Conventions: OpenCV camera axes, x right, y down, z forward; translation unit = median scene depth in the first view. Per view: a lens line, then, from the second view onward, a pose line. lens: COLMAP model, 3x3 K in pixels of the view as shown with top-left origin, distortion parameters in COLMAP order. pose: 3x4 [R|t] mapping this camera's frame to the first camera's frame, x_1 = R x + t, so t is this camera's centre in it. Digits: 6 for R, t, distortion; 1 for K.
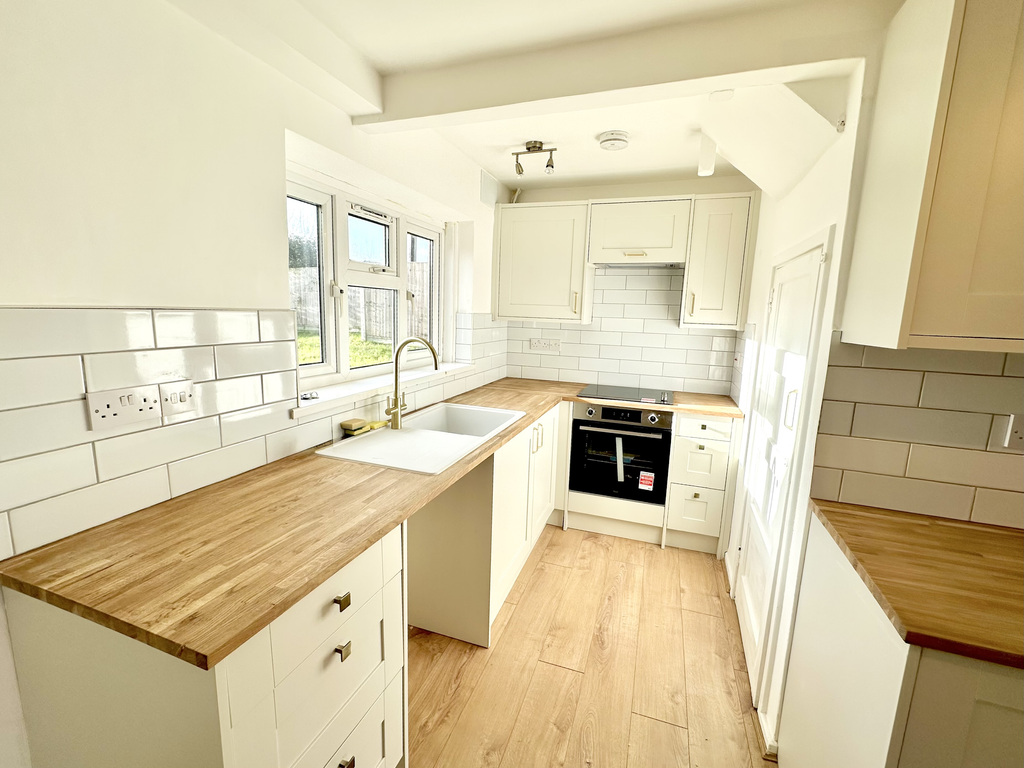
lens RADIAL K [[435.6, 0, 512.0], [0, 435.6, 384.0], [0, 0, 1]] dist [0.000748, 0.000175]
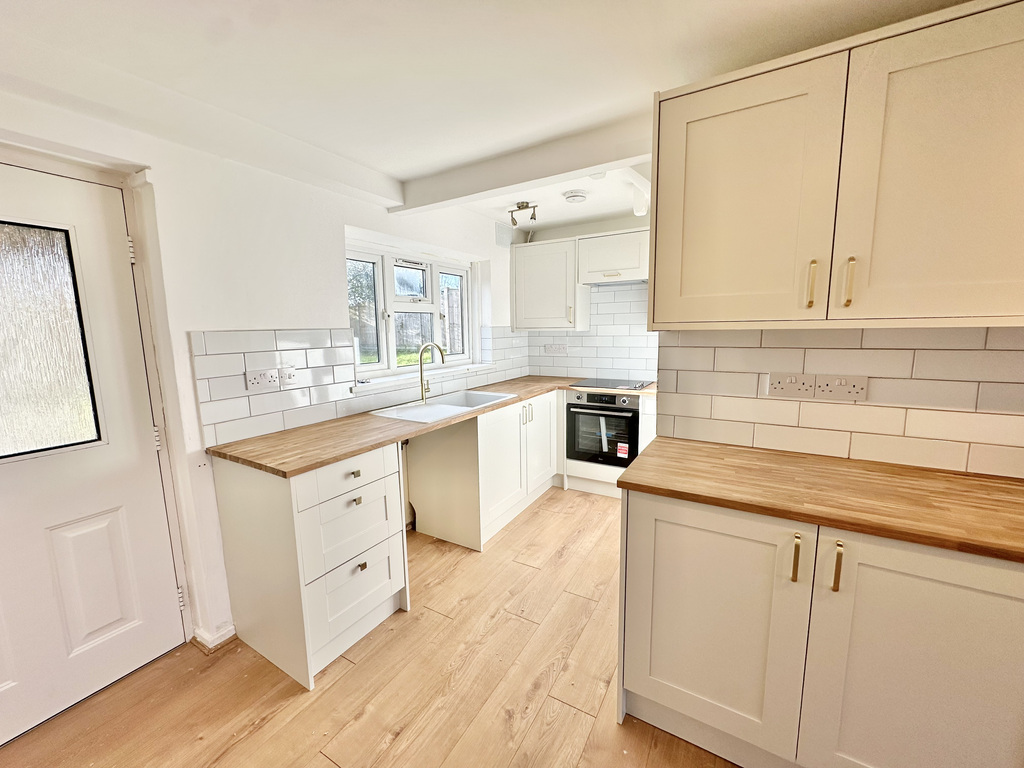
lens RADIAL K [[396.6, 0, 512.0], [0, 396.6, 384.0], [0, 0, 1]] dist [-0.001604, -0.000119]
pose [[0.979968, -0.021254, -0.198018, 0.253560], [0.016242, 0.999506, -0.026901, 0.060662], [0.198491, 0.023145, 0.979829, -0.236191]]
